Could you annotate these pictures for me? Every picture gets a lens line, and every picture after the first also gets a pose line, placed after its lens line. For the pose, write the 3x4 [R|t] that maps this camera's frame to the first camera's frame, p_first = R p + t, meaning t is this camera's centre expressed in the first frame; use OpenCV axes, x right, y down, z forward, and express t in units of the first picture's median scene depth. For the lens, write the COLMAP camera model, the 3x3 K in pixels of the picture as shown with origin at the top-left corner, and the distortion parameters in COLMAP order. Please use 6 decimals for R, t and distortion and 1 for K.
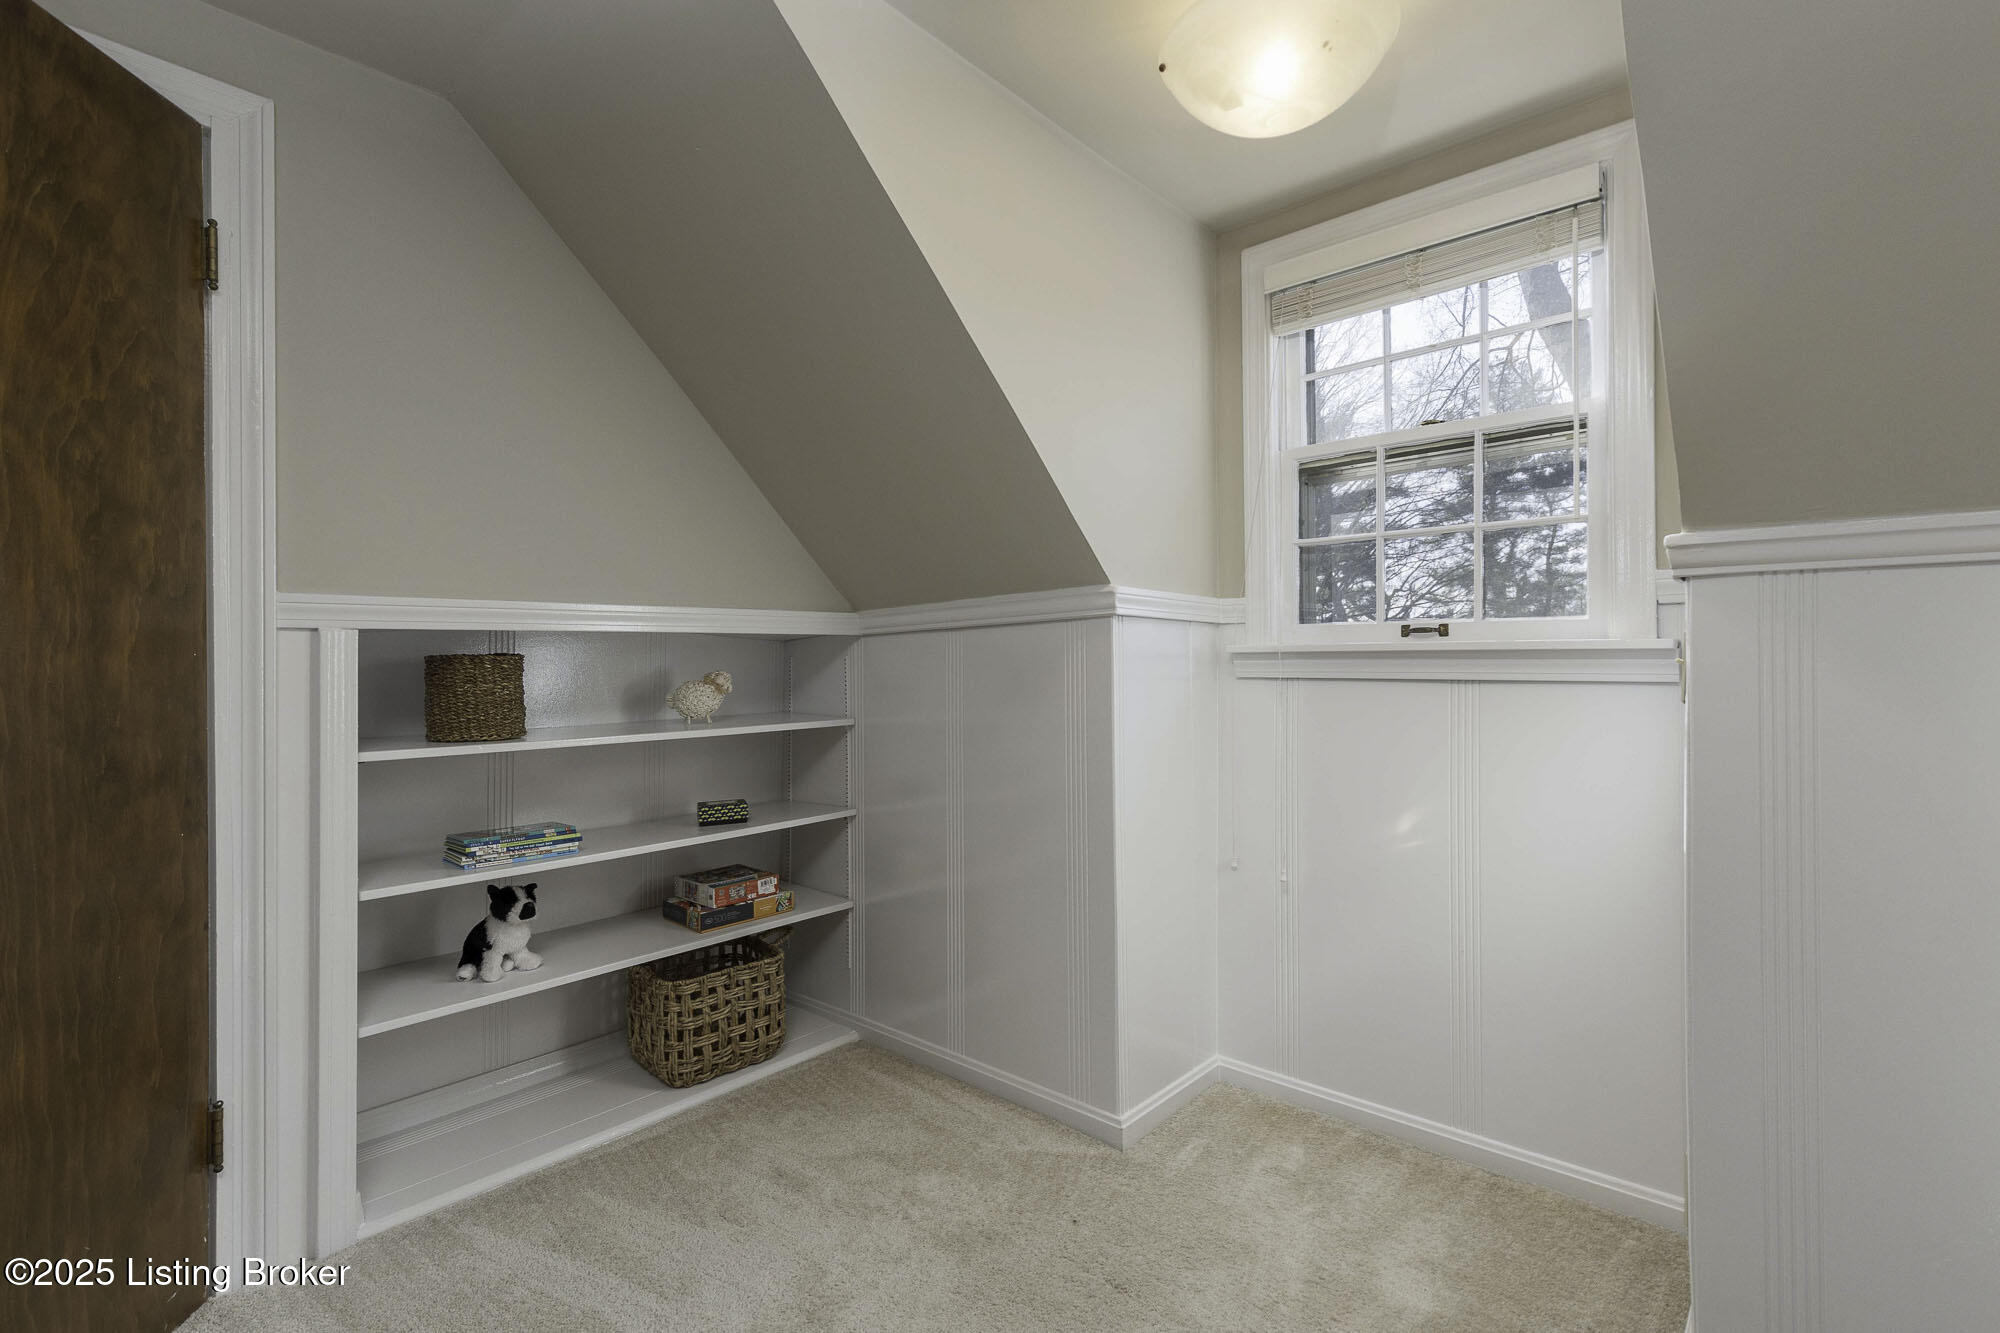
lens RADIAL K [[926.2, 0, 1000.4], [0, 926.2, 665.9], [0, 0, 1]] dist [0.006903, 0.000459]
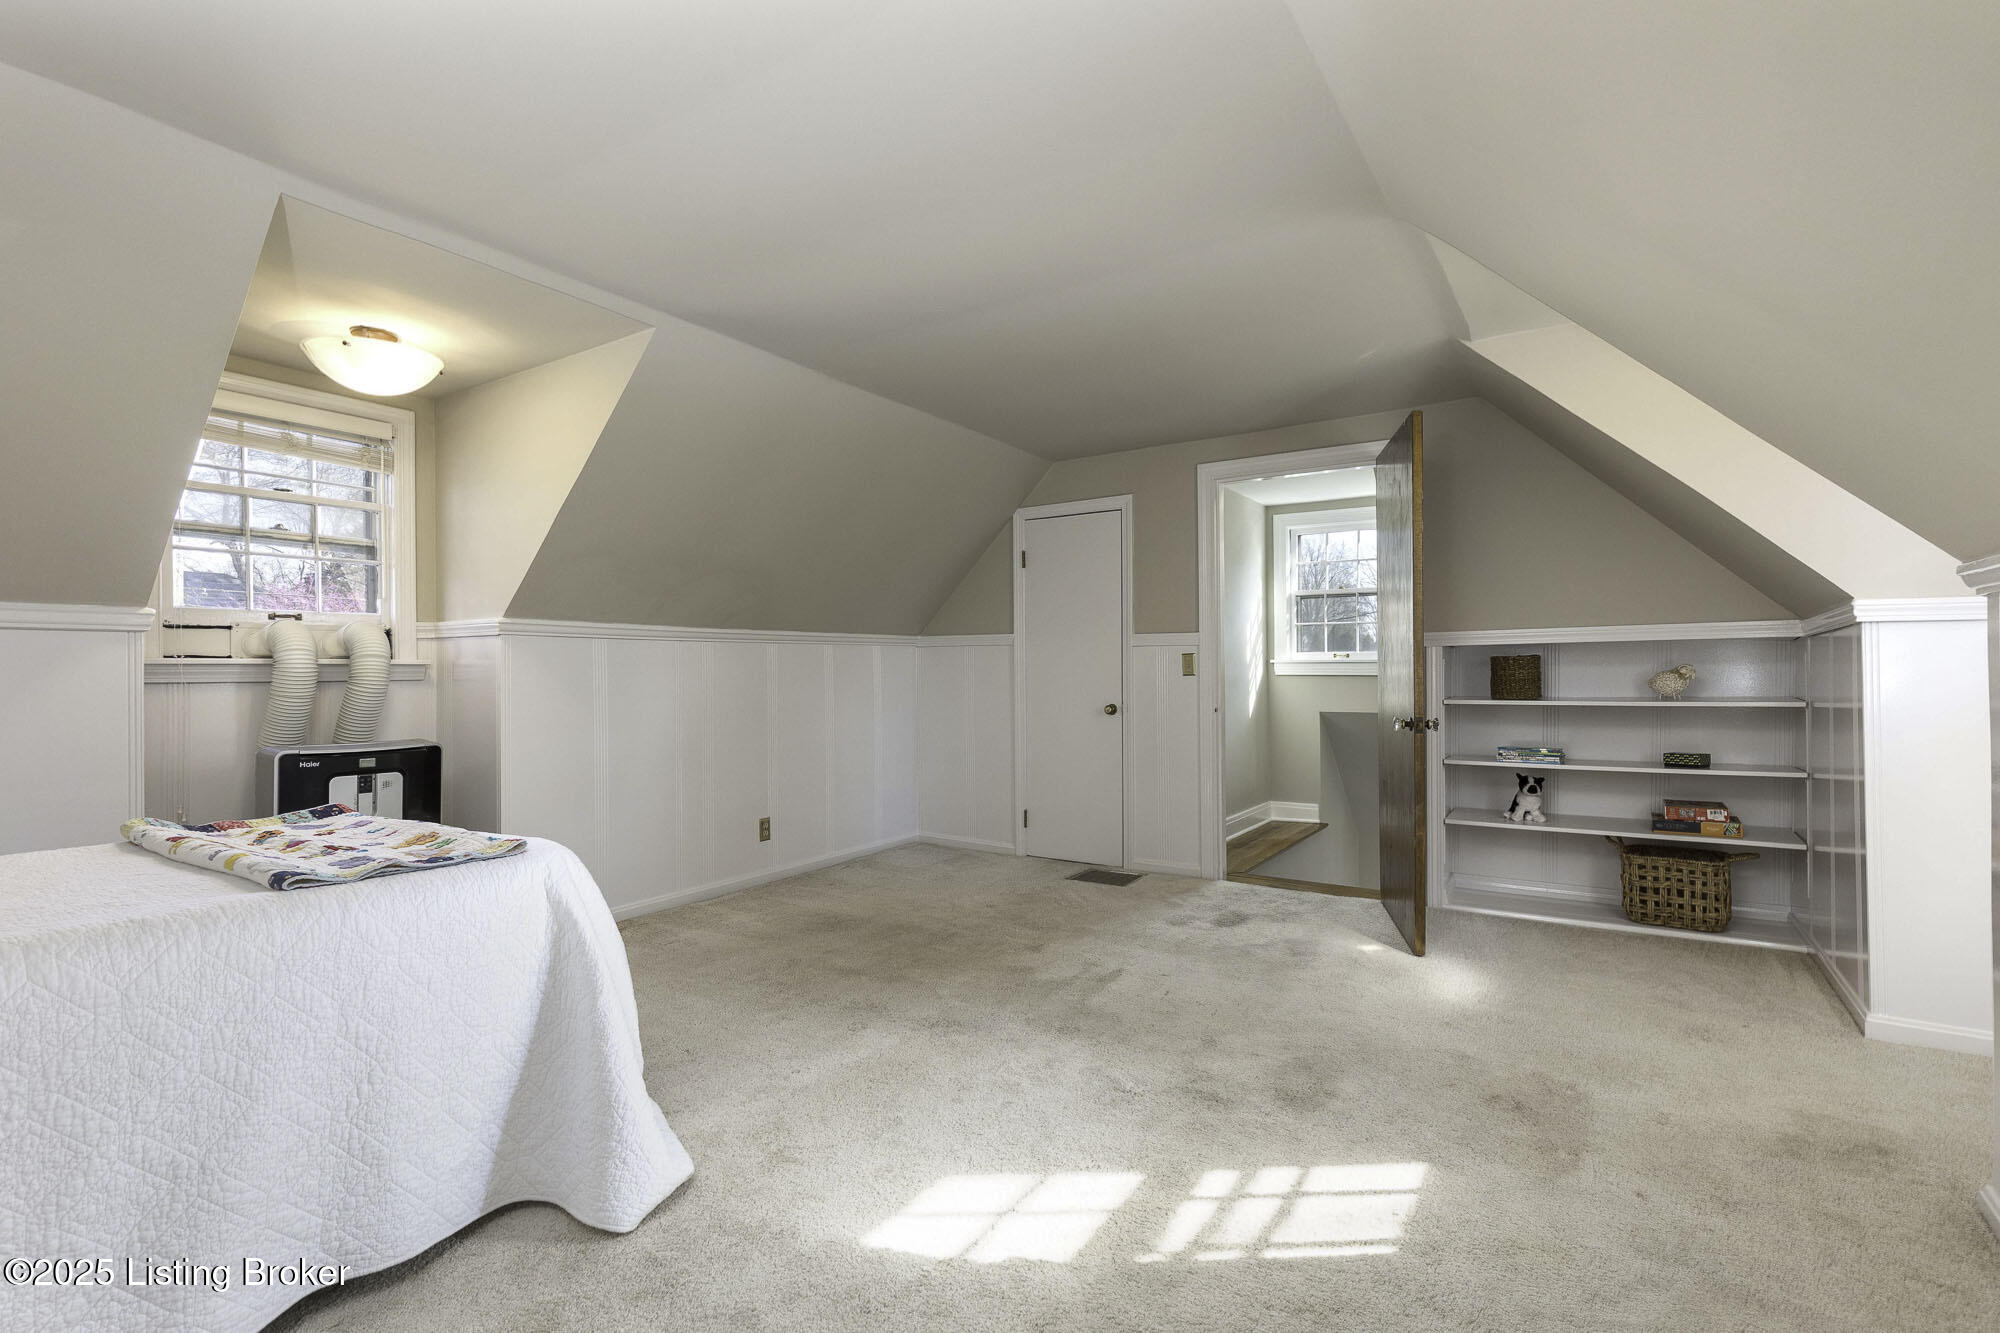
lens RADIAL K [[926.2, 0, 999.3], [0, 926.2, 663.5], [0, 0, 1]] dist [0.006903, 0.000459]
pose [[0.166283, 0.004776, -0.986067, 1.058210], [0.004641, 0.999973, 0.005626, -0.010690], [0.986067, -0.005512, 0.166256, -0.357263]]
